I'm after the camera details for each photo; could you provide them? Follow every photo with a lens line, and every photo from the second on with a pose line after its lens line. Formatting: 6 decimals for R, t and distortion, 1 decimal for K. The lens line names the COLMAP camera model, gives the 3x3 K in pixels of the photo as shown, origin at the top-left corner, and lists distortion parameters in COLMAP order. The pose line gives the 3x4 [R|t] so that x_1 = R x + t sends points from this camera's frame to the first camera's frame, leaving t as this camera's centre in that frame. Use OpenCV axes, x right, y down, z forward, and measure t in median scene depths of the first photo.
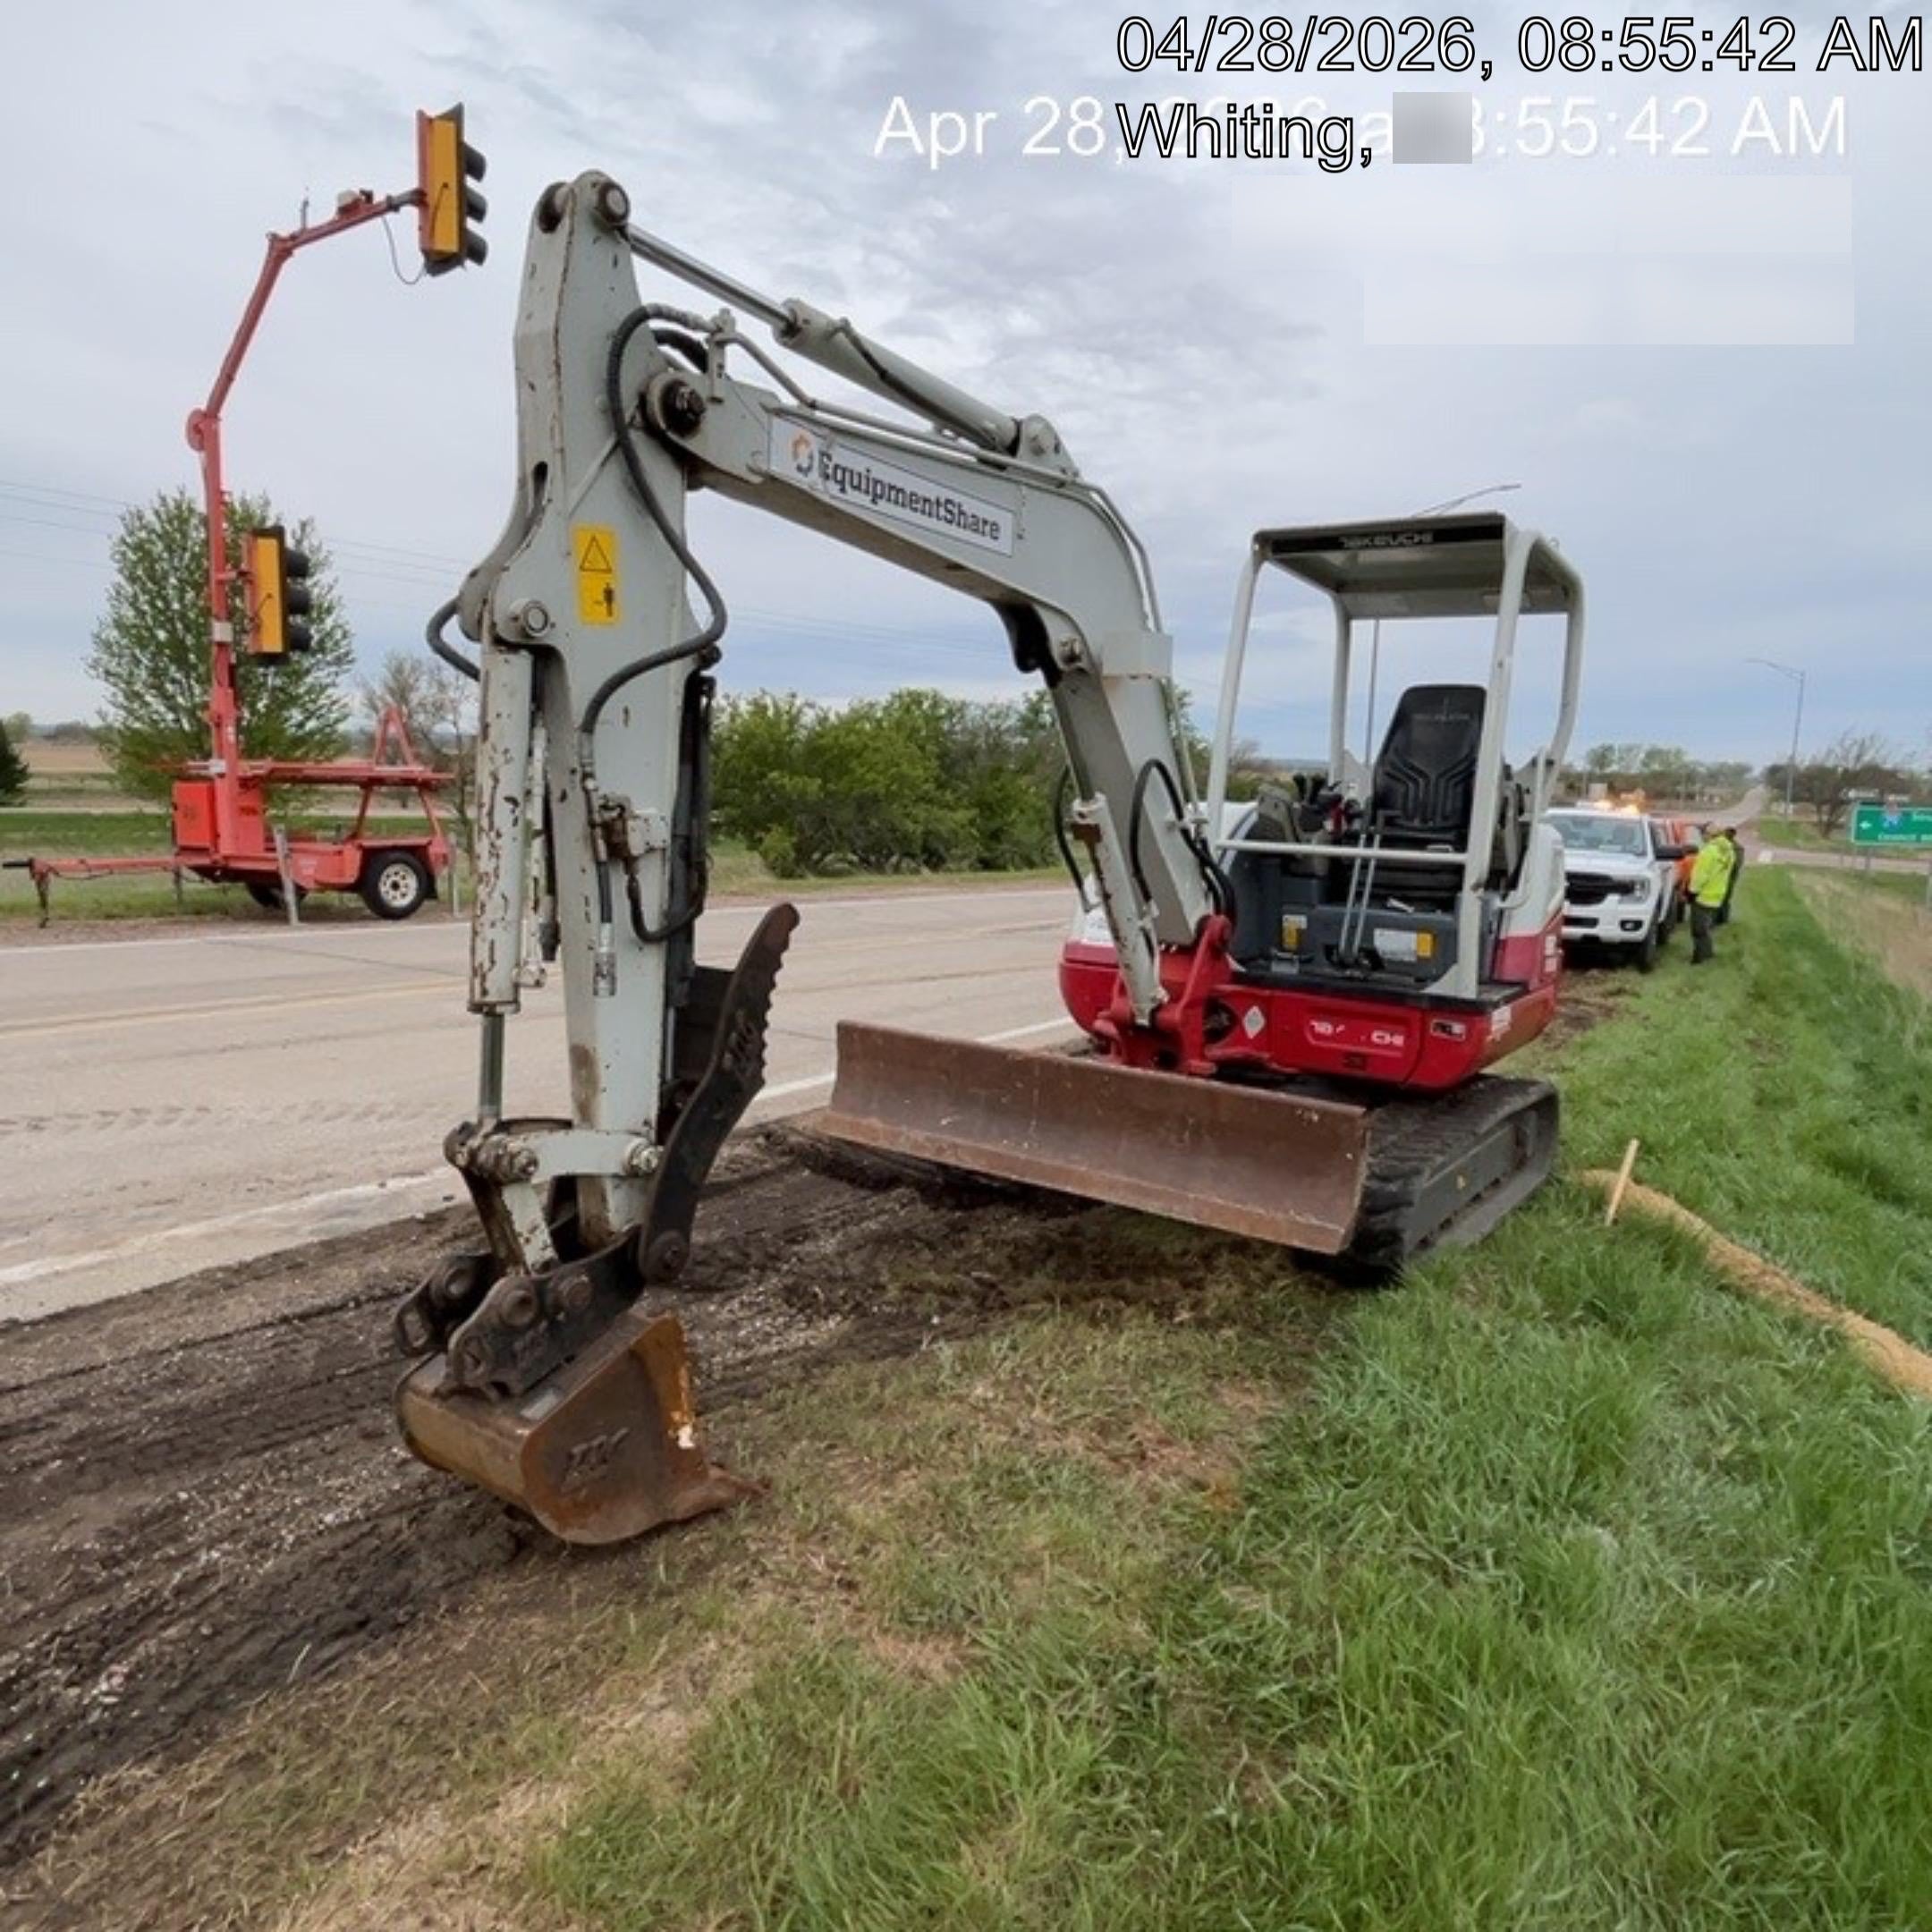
lens RADIAL K [[1347.4, 0, 992.7], [0, 1347.4, 974.4], [0, 0, 1]] dist [-0.001639, 0.007525]
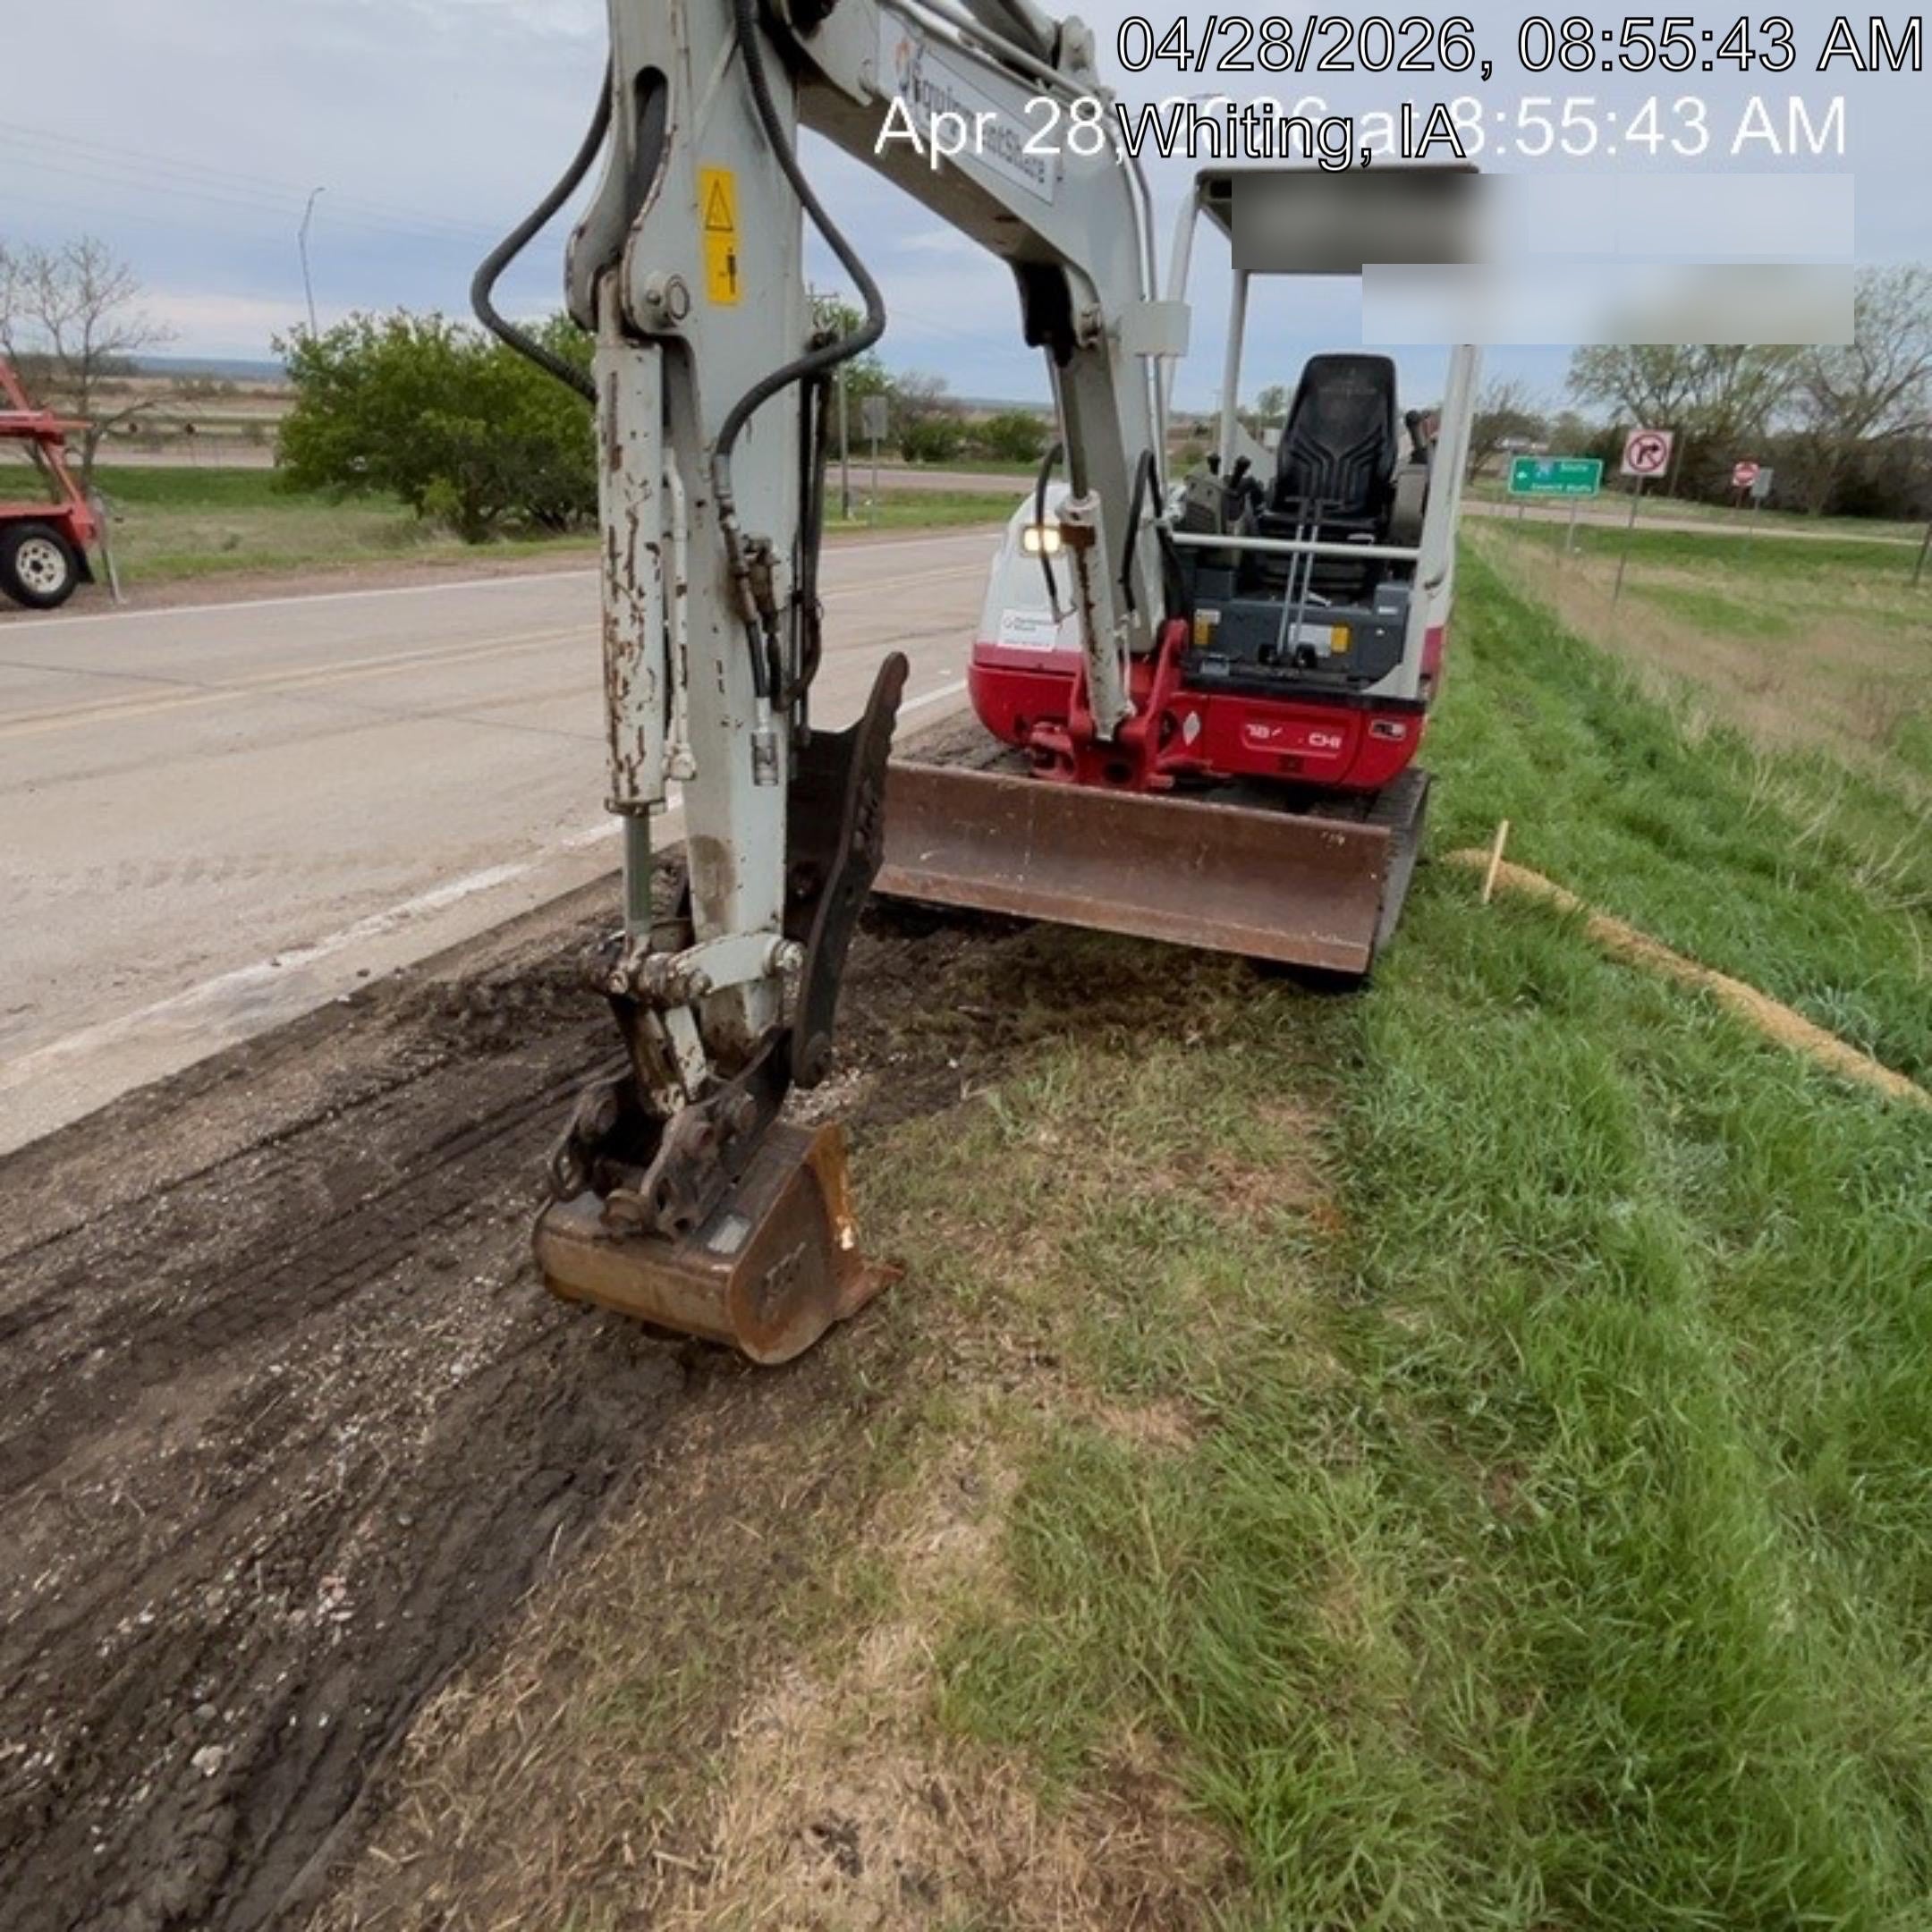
lens RADIAL K [[1327.8, 0, 952.6], [0, 1327.8, 964.2], [0, 0, 1]] dist [0.005638, -0.005661]
pose [[0.973215, -0.079790, 0.215605, -0.256312], [0.023931, 0.967905, 0.250172, -0.057157], [-0.228647, -0.238312, 0.943890, 0.109573]]
